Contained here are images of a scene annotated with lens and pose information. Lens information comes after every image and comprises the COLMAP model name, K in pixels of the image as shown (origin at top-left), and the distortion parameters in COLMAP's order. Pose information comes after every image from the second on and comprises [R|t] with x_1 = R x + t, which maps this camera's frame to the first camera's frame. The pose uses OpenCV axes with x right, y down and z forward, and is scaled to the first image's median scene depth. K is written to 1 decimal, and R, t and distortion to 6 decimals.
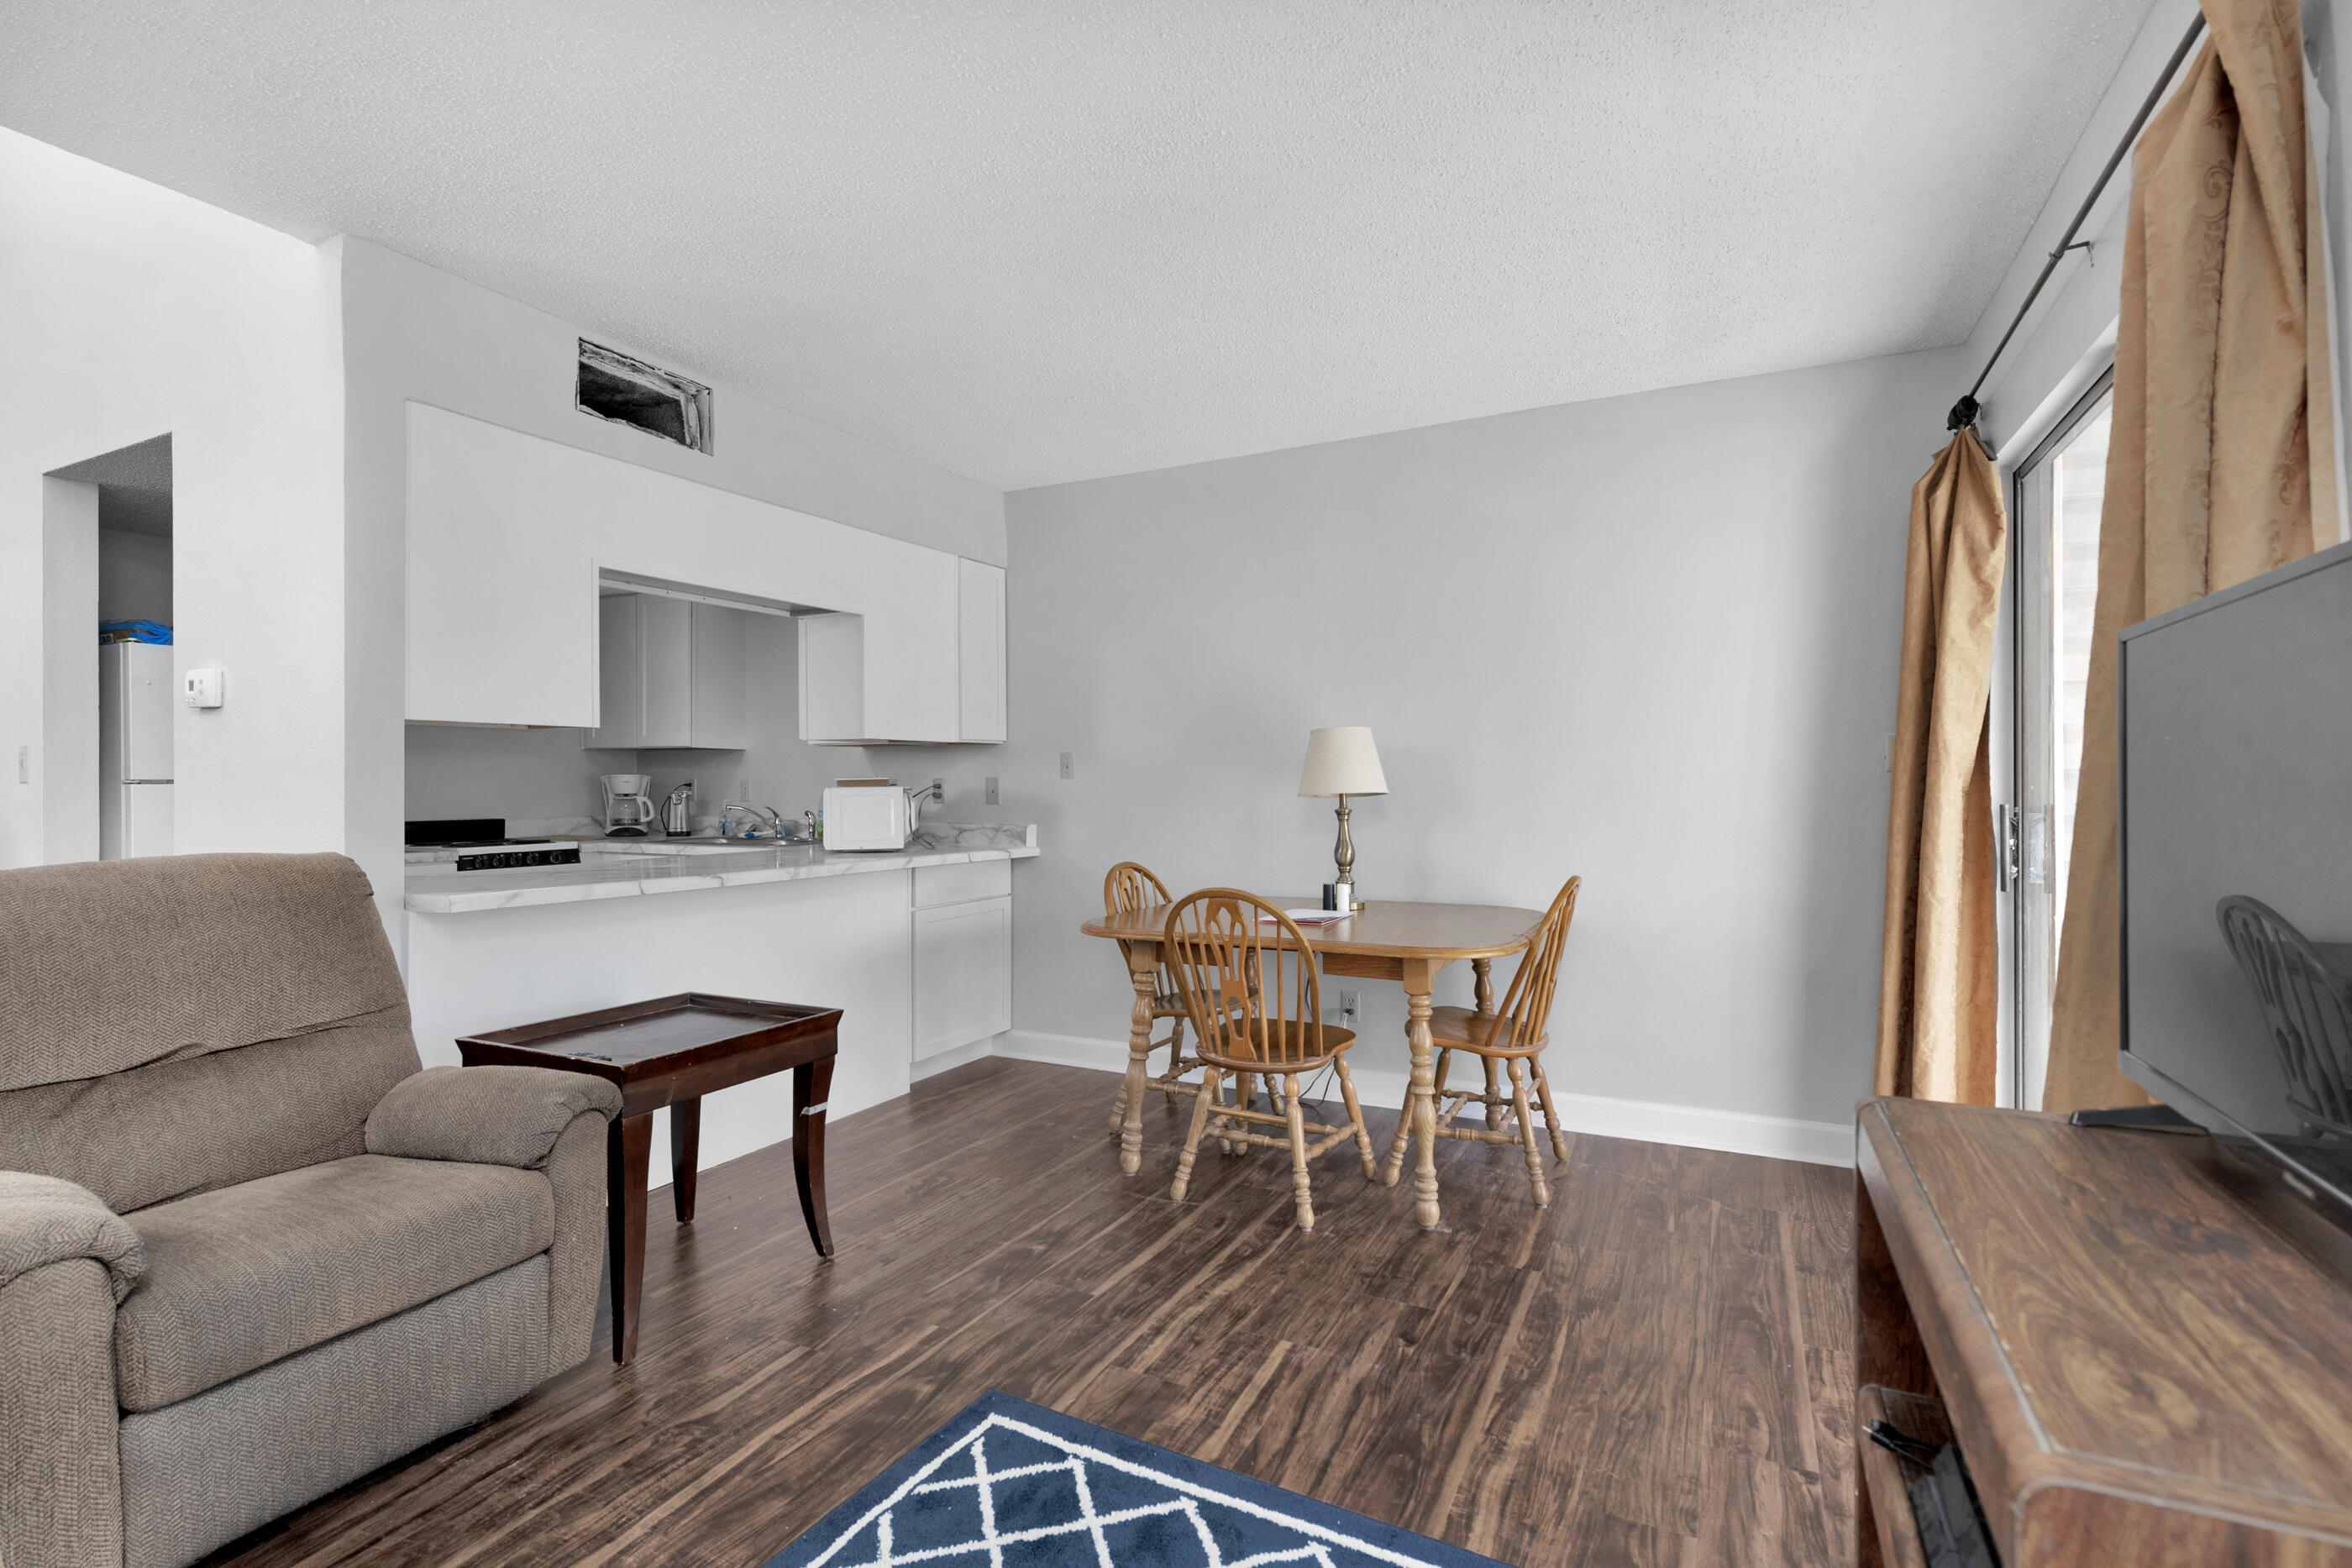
lens RADIAL K [[1060.7, 0, 1175.5], [0, 1060.7, 789.1], [0, 0, 1]] dist [0.000953, 0.000067]
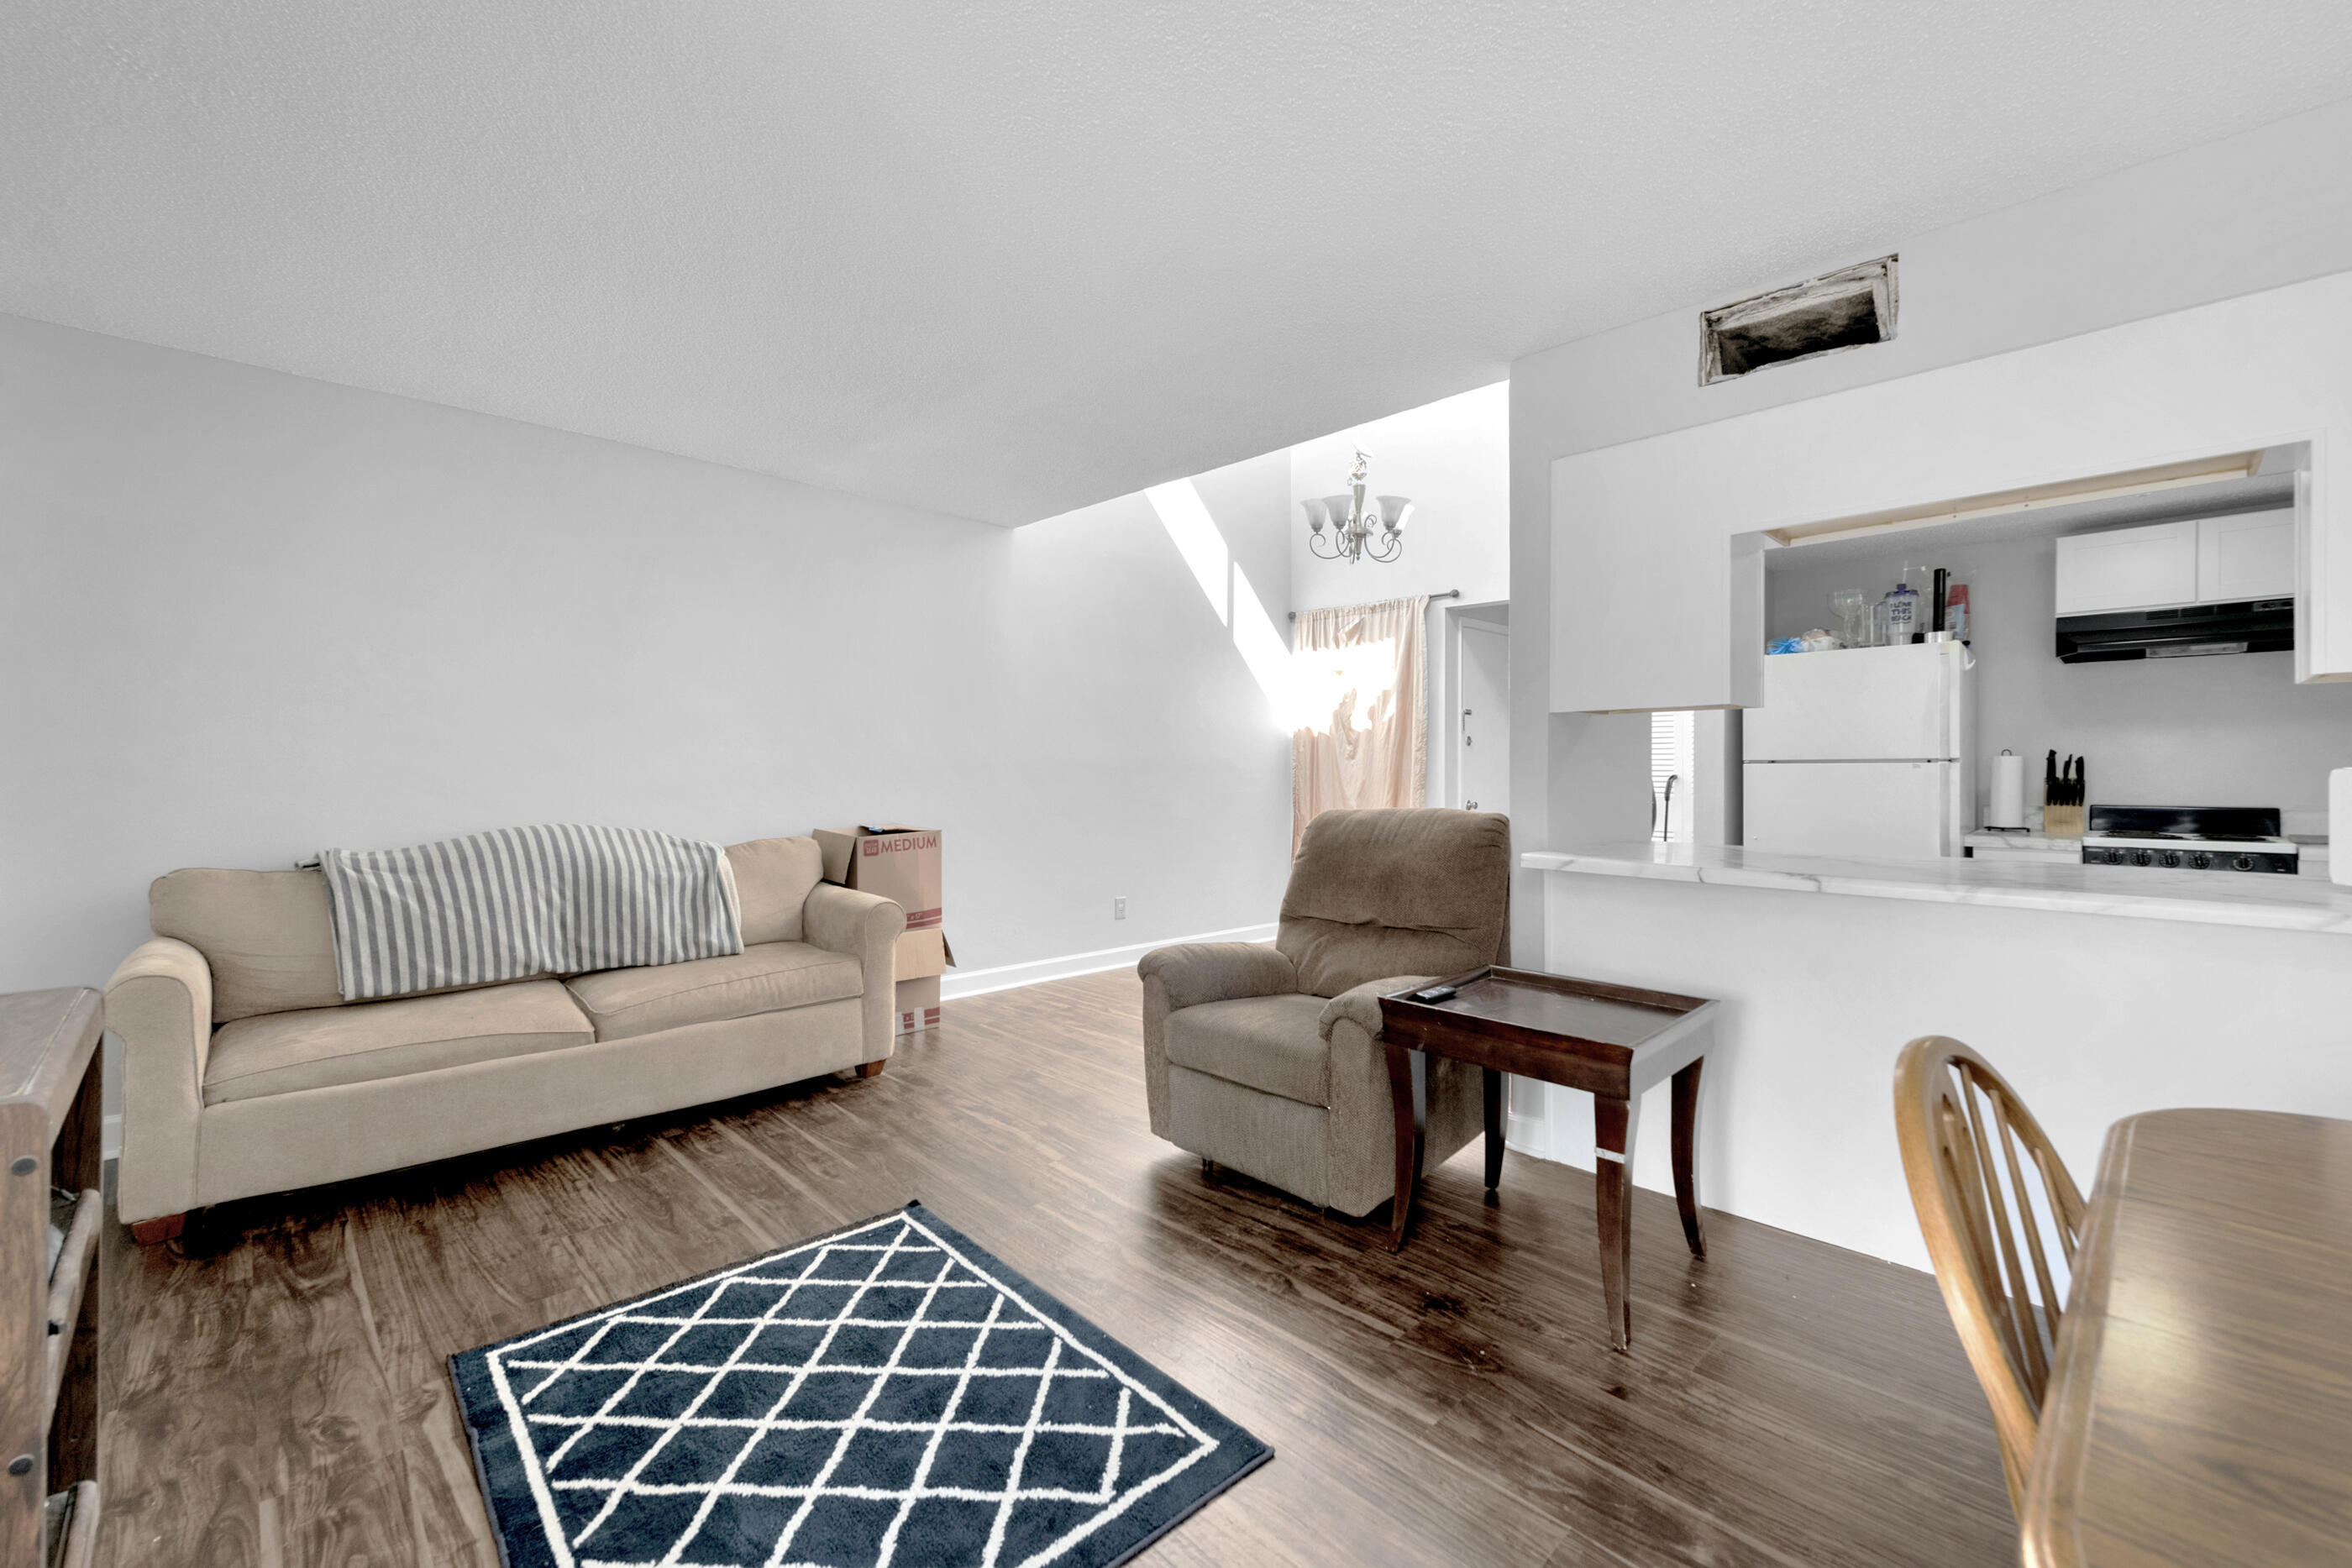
lens RADIAL K [[965.2, 0, 1206.0], [0, 965.2, 745.1], [0, 0, 1]] dist [-0.000052, -0.000027]
pose [[-0.296631, -0.017332, -0.954835, 0.480903], [-0.001814, 0.999844, -0.017585, -0.005439], [0.954991, -0.003484, -0.296616, 0.921602]]
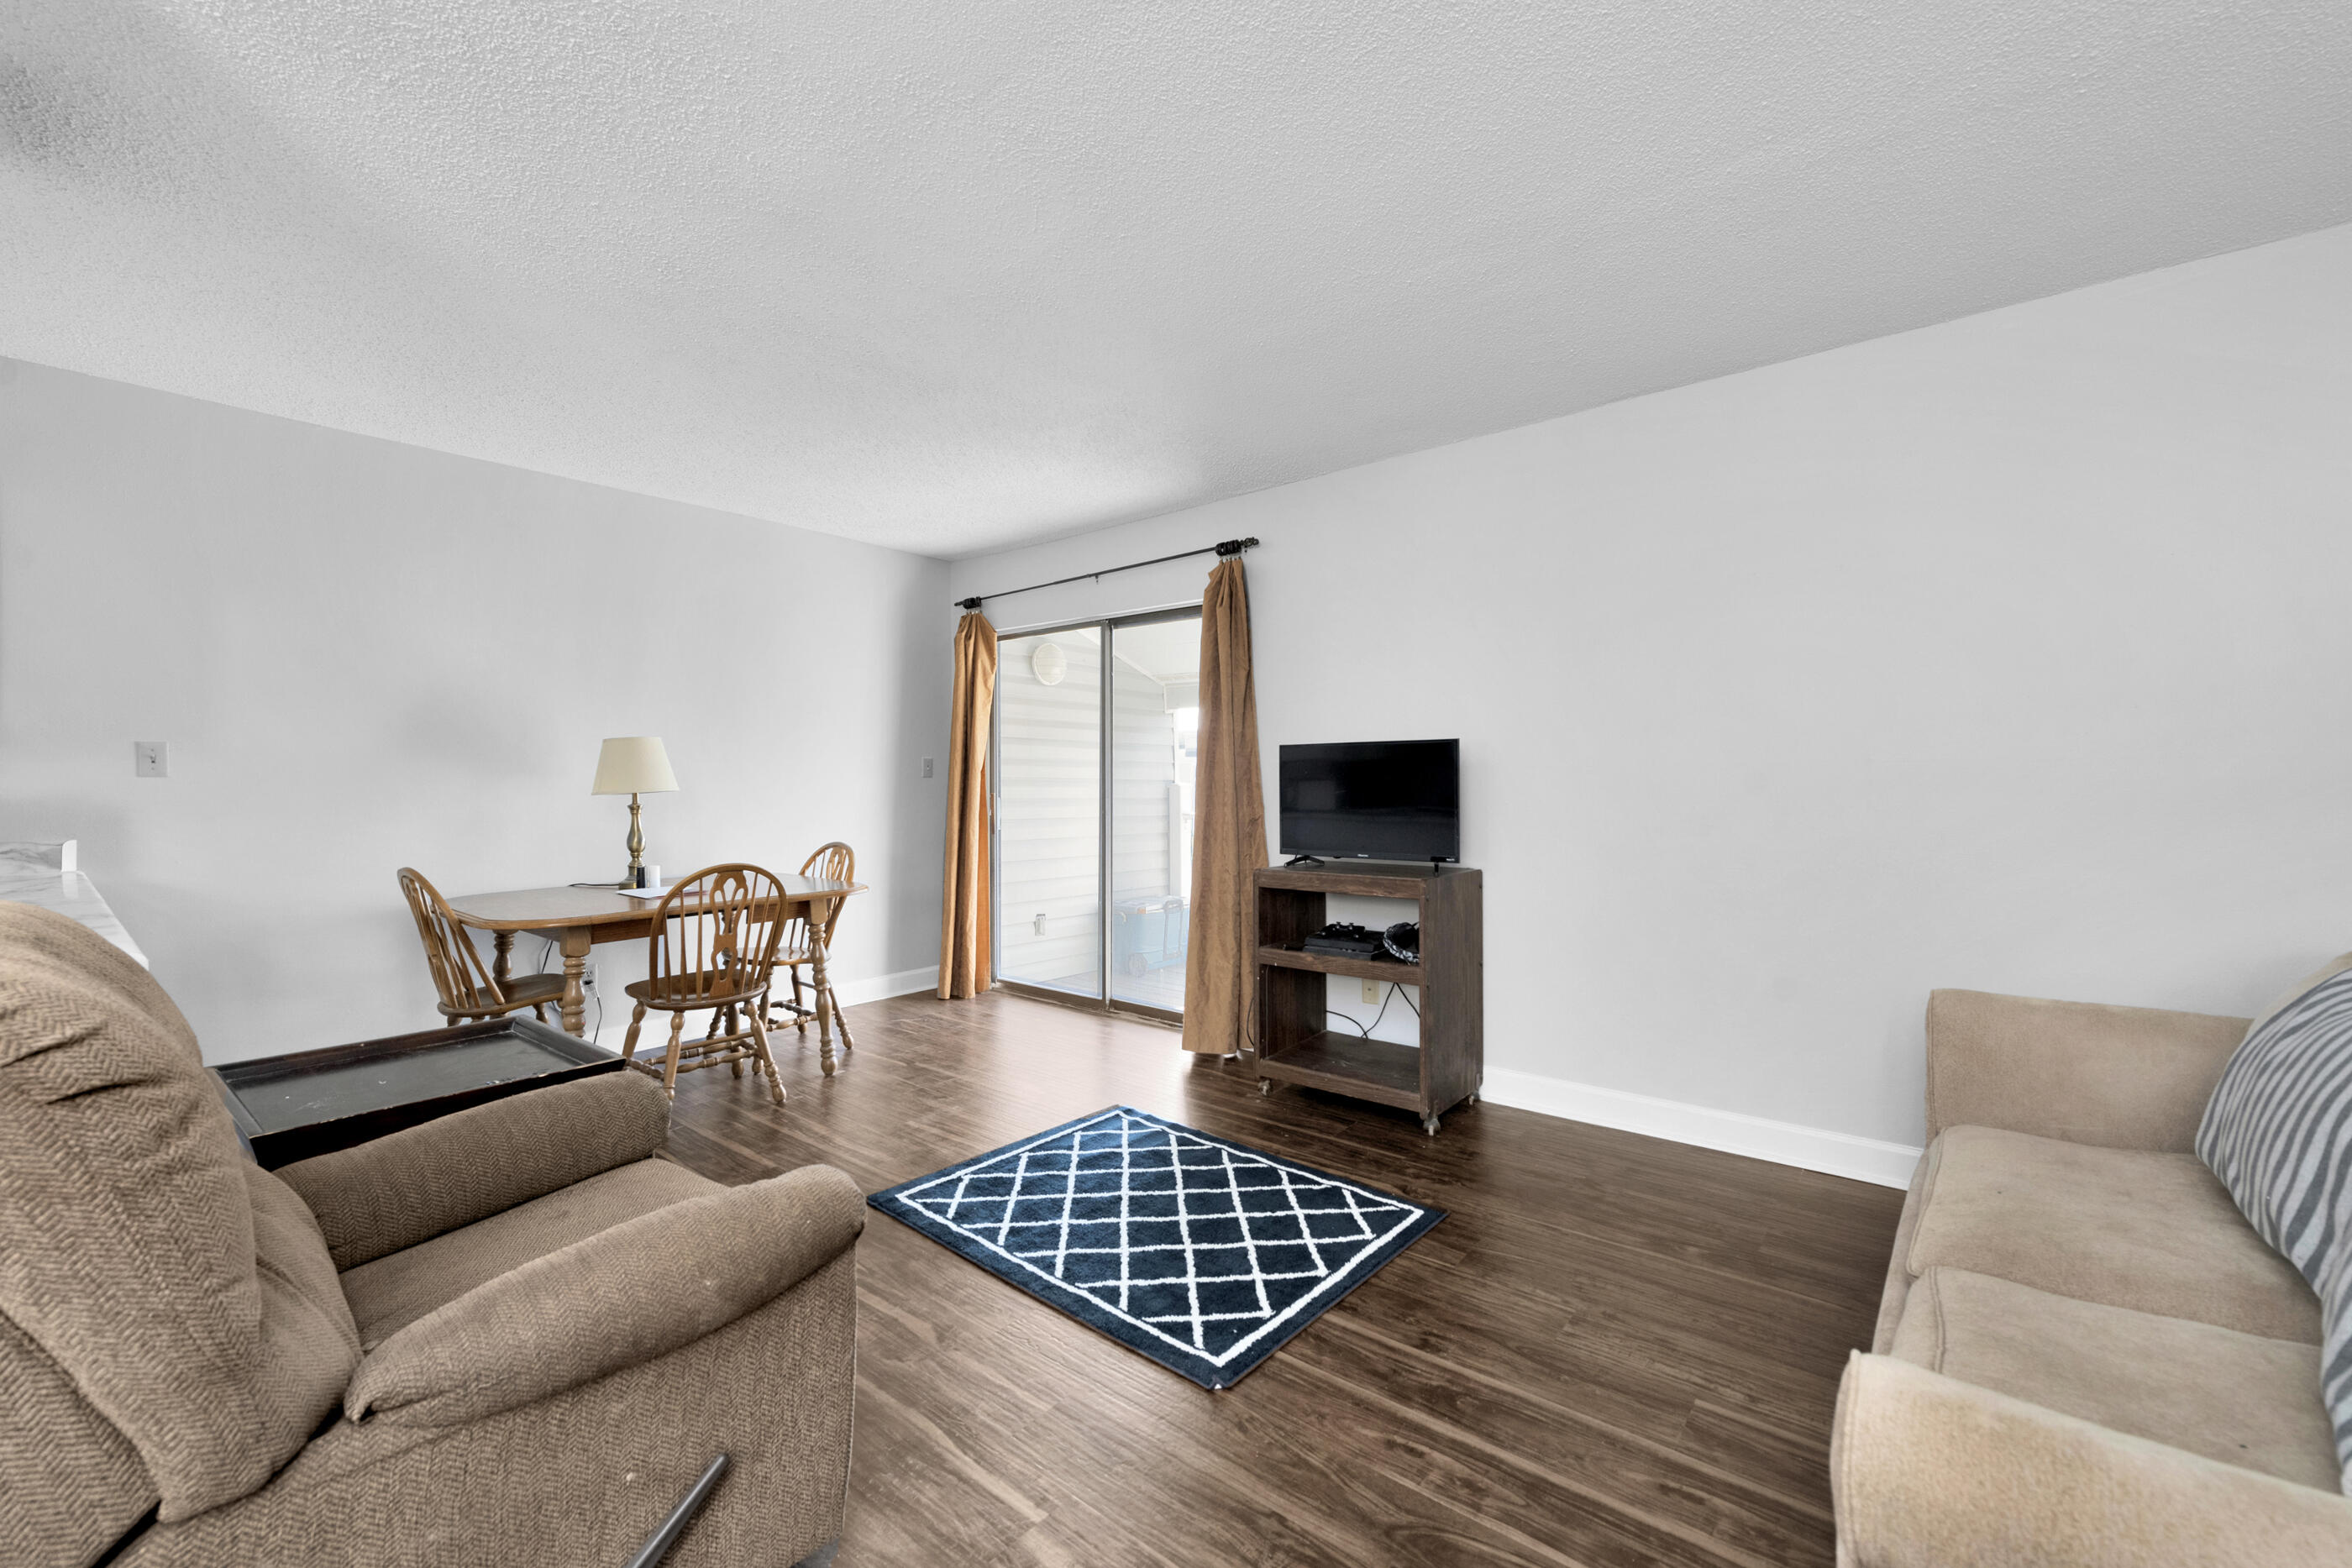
lens RADIAL K [[965.2, 0, 1179.0], [0, 965.2, 783.7], [0, 0, 1]] dist [-0.000052, -0.000027]
pose [[0.215891, 0.000058, 0.976417, -1.067703], [0.006279, 0.999979, -0.001448, 0.000982], [-0.976397, 0.006444, 0.215886, 0.222163]]
